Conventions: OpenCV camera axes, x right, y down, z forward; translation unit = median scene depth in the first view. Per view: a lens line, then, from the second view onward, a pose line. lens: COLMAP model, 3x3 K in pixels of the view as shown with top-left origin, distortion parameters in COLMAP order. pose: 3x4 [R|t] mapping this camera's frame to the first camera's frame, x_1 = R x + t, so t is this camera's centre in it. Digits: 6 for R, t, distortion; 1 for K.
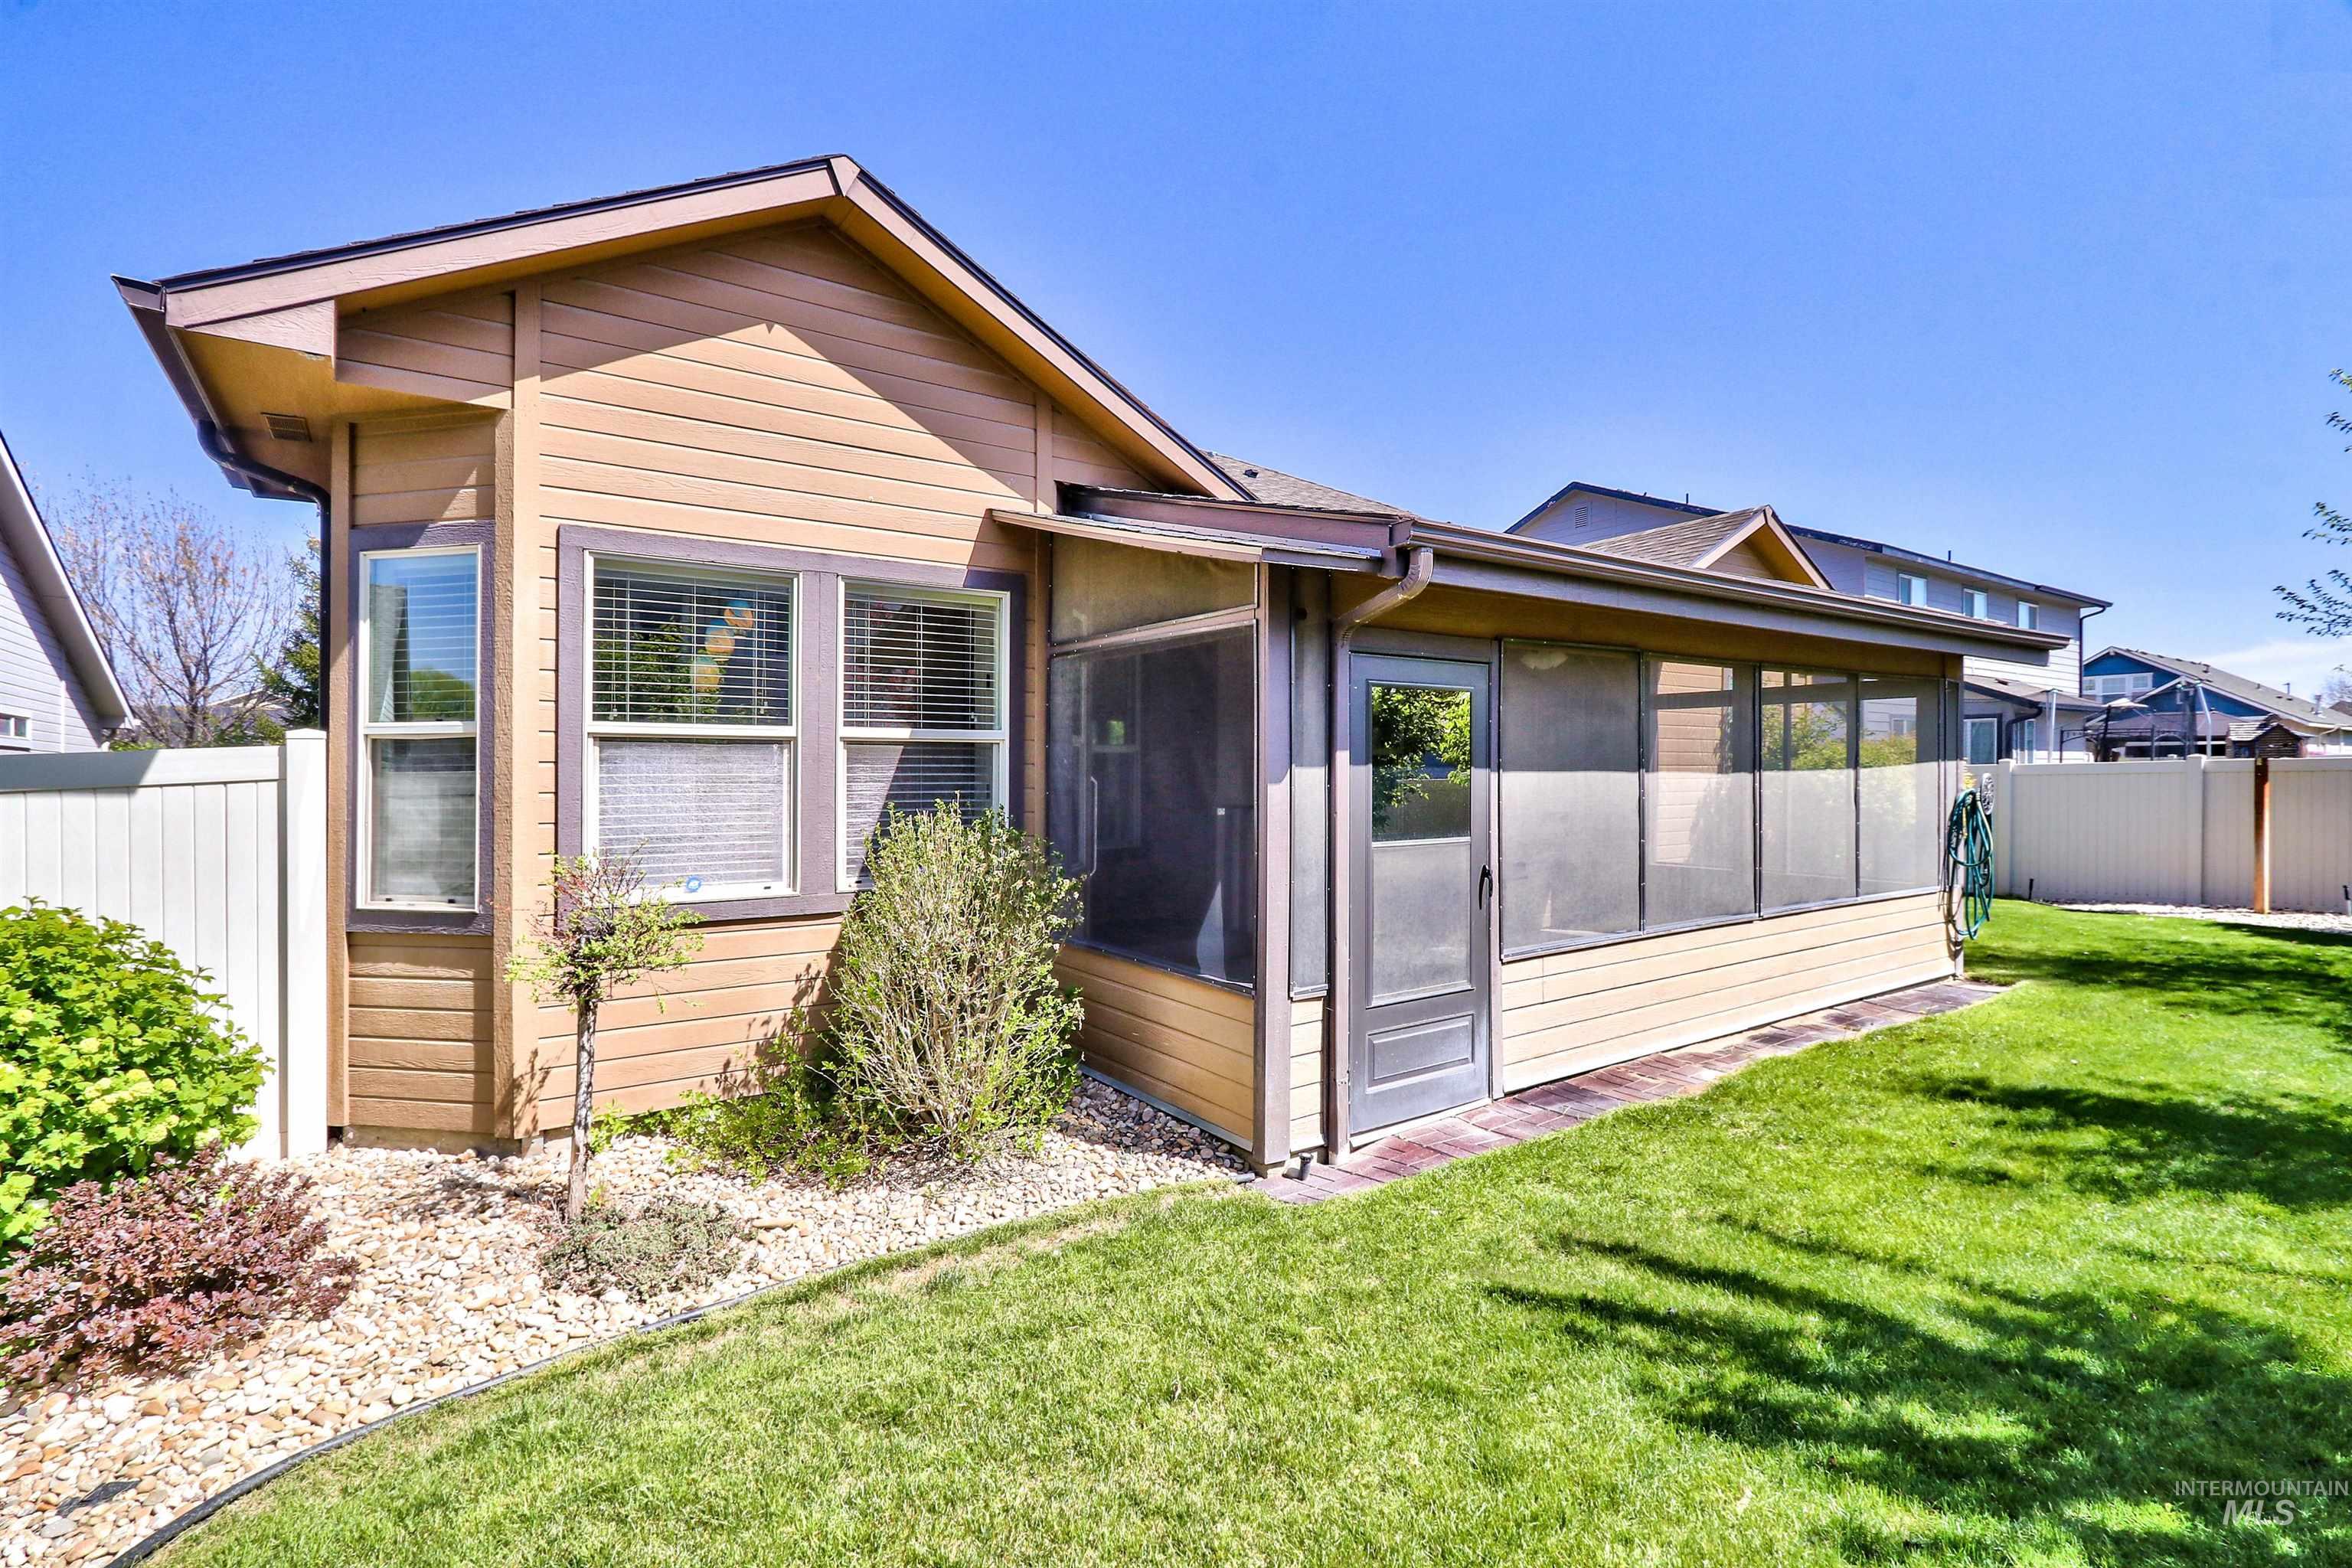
lens RADIAL K [[1084.5, 0, 1121.7], [0, 1084.5, 796.9], [0, 0, 1]] dist [-0.004237, -0.000387]
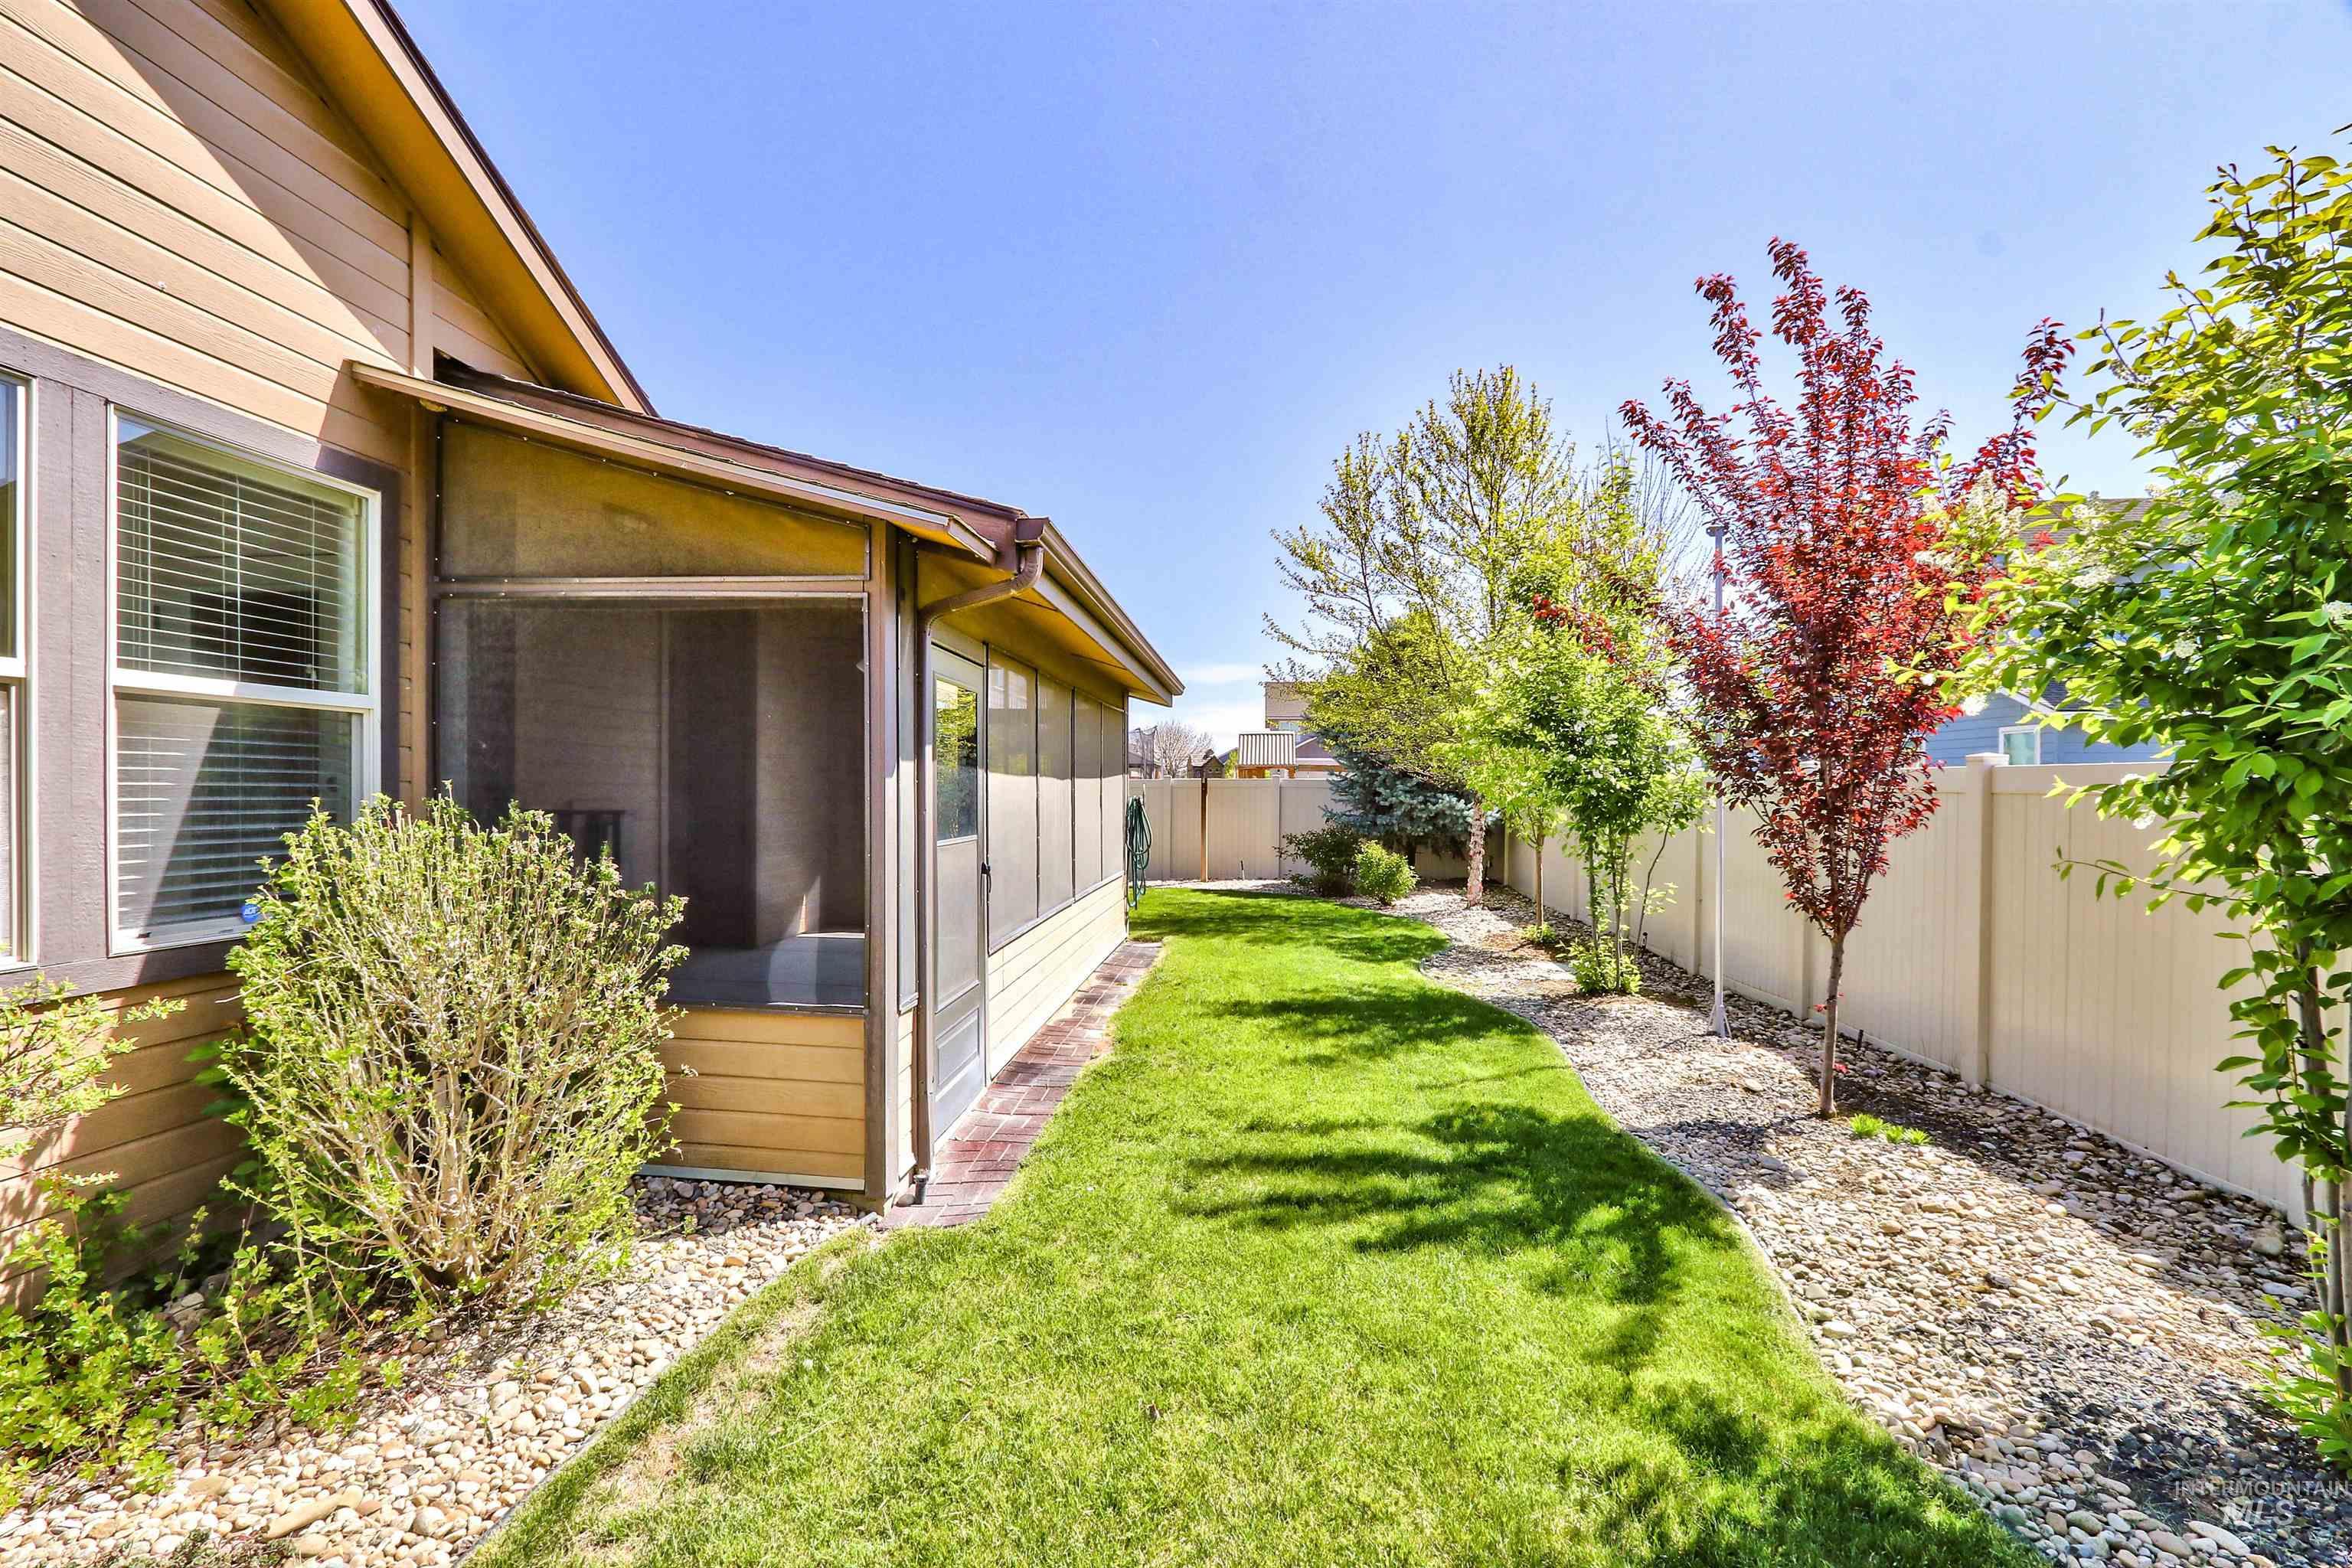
lens RADIAL K [[1089.2, 0, 1179.7], [0, 1089.2, 815.8], [0, 0, 1]] dist [-0.010151, -0.001101]
pose [[0.619289, -0.006382, 0.785137, -0.367197], [-0.002110, 0.999950, 0.009792, 0.007156], [-0.785161, -0.007721, 0.619244, 0.208997]]
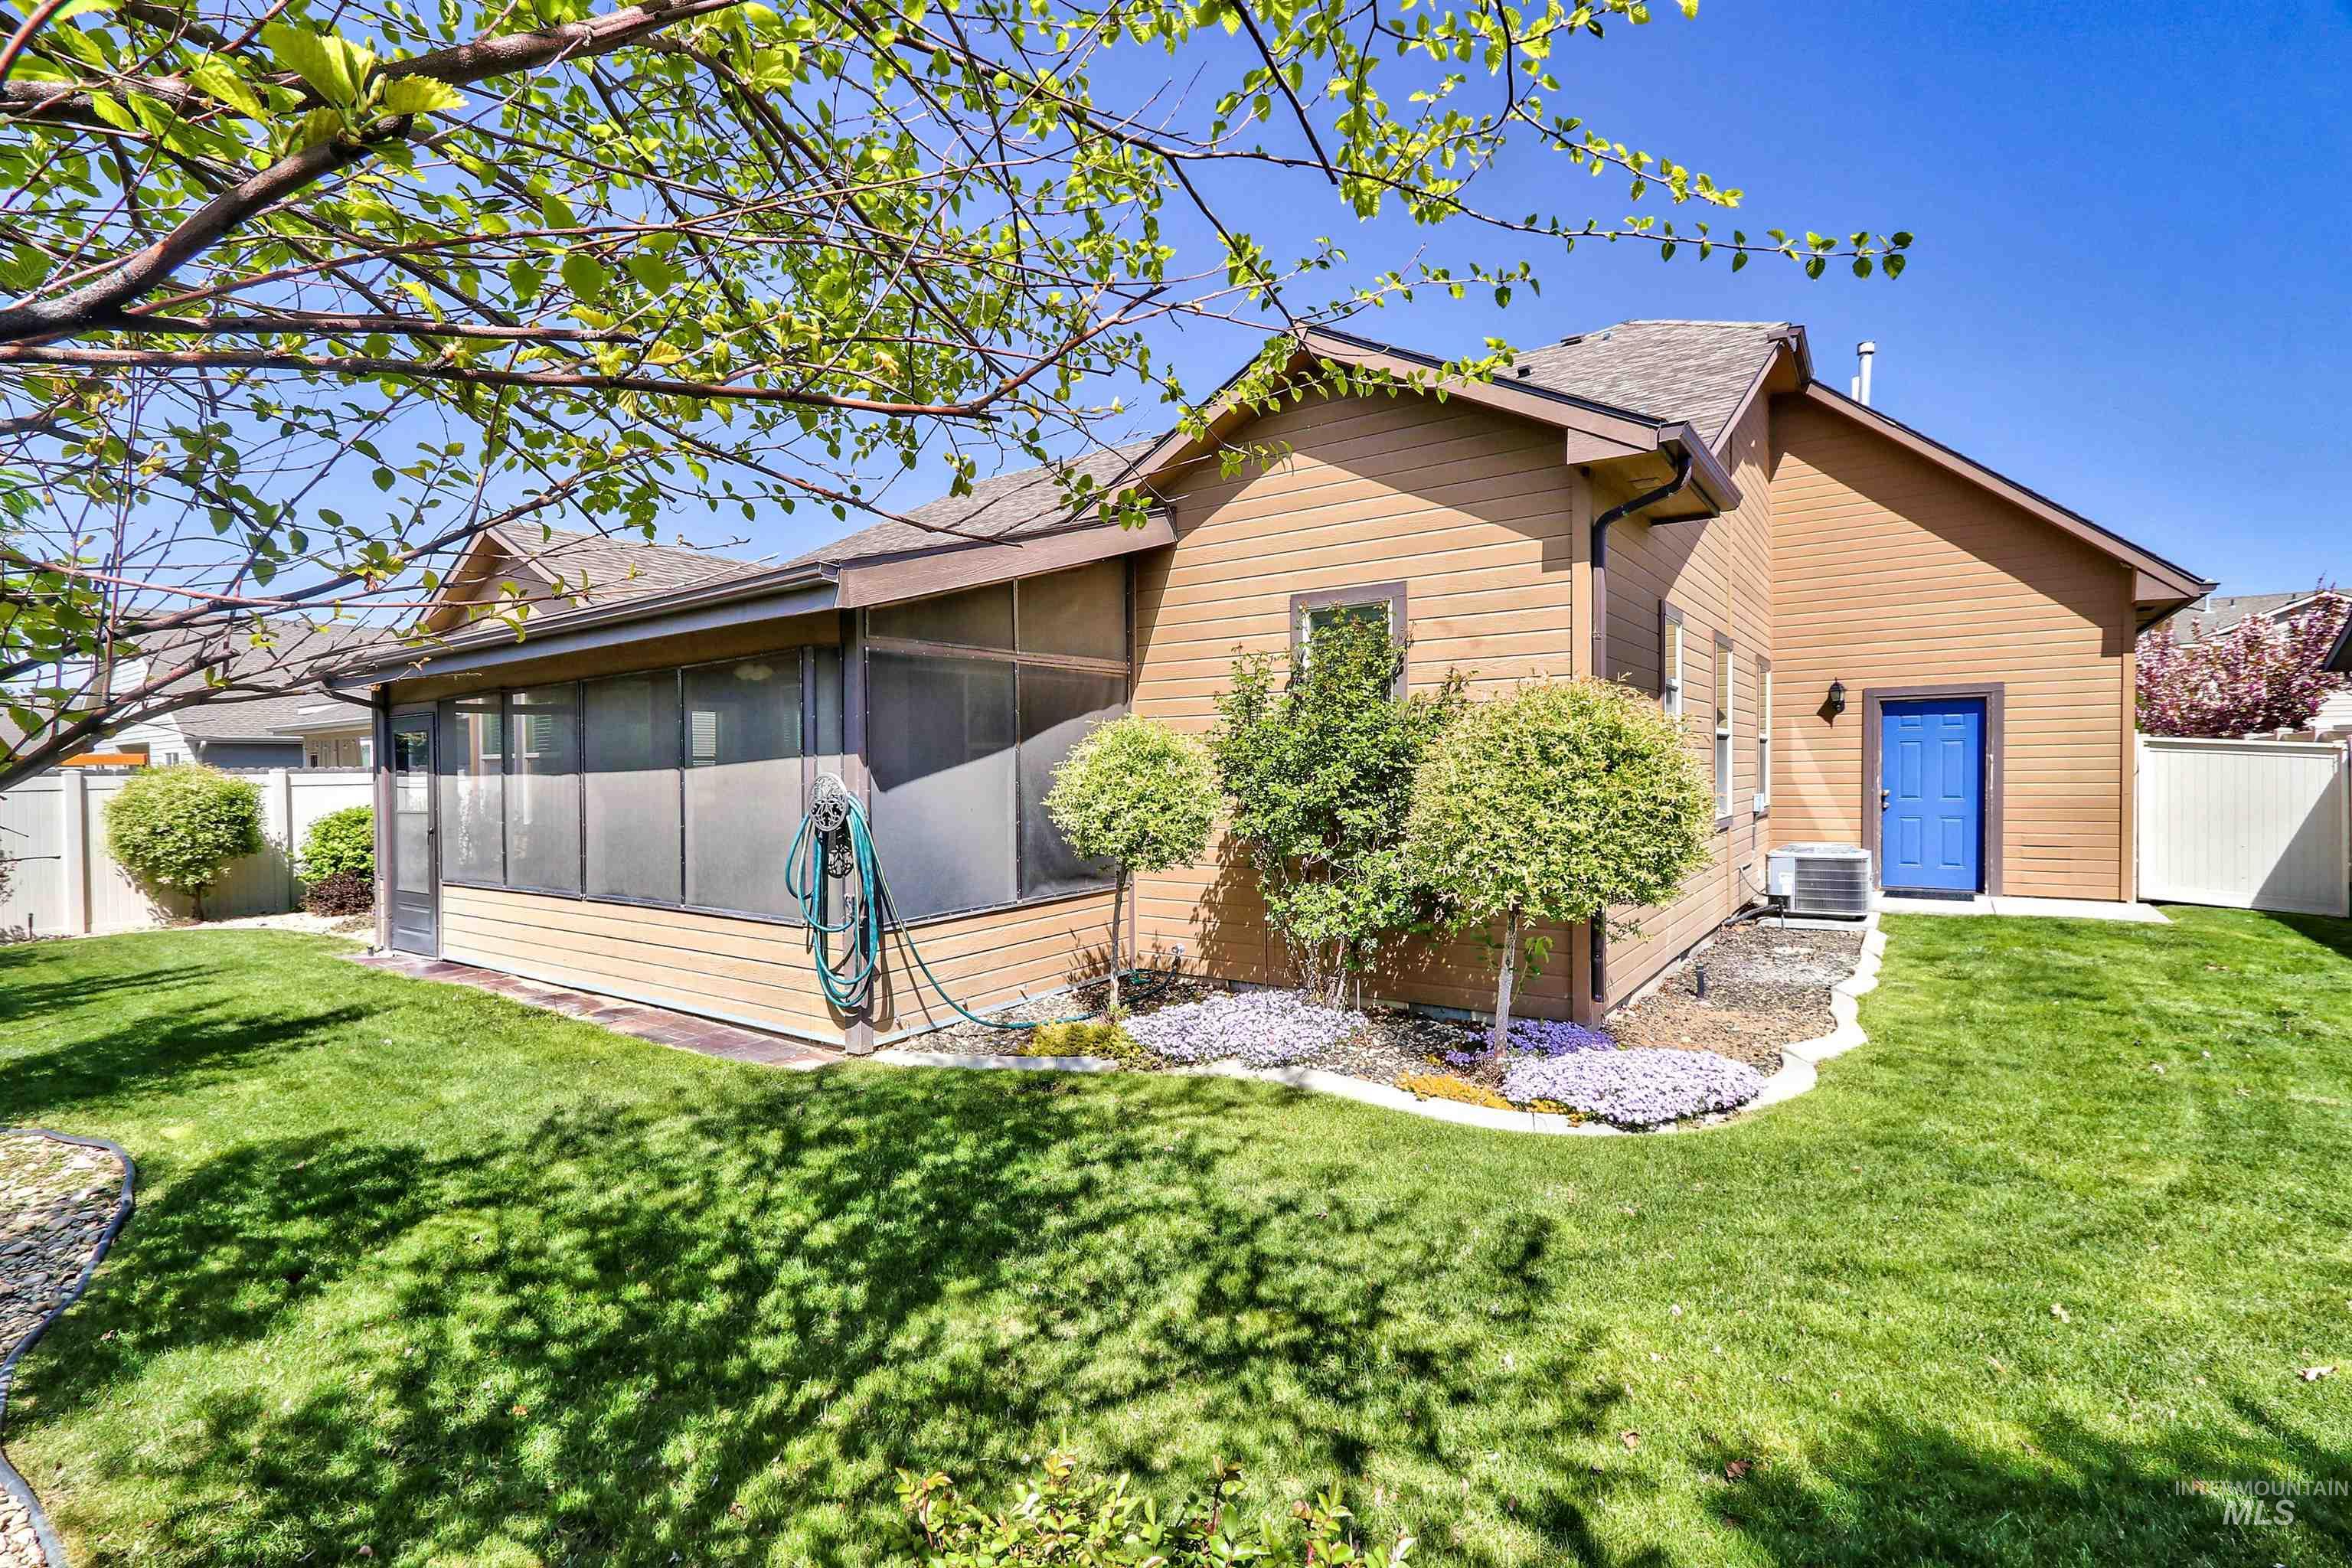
lens RADIAL K [[1084.5, 0, 1121.7], [0, 1084.5, 796.9], [0, 0, 1]] dist [-0.004237, -0.000387]
pose [[0.326157, 0.015349, -0.945191, 2.102856], [0.003873, 0.999838, 0.017573, -0.013636], [0.945308, -0.009393, 0.326044, 1.306188]]
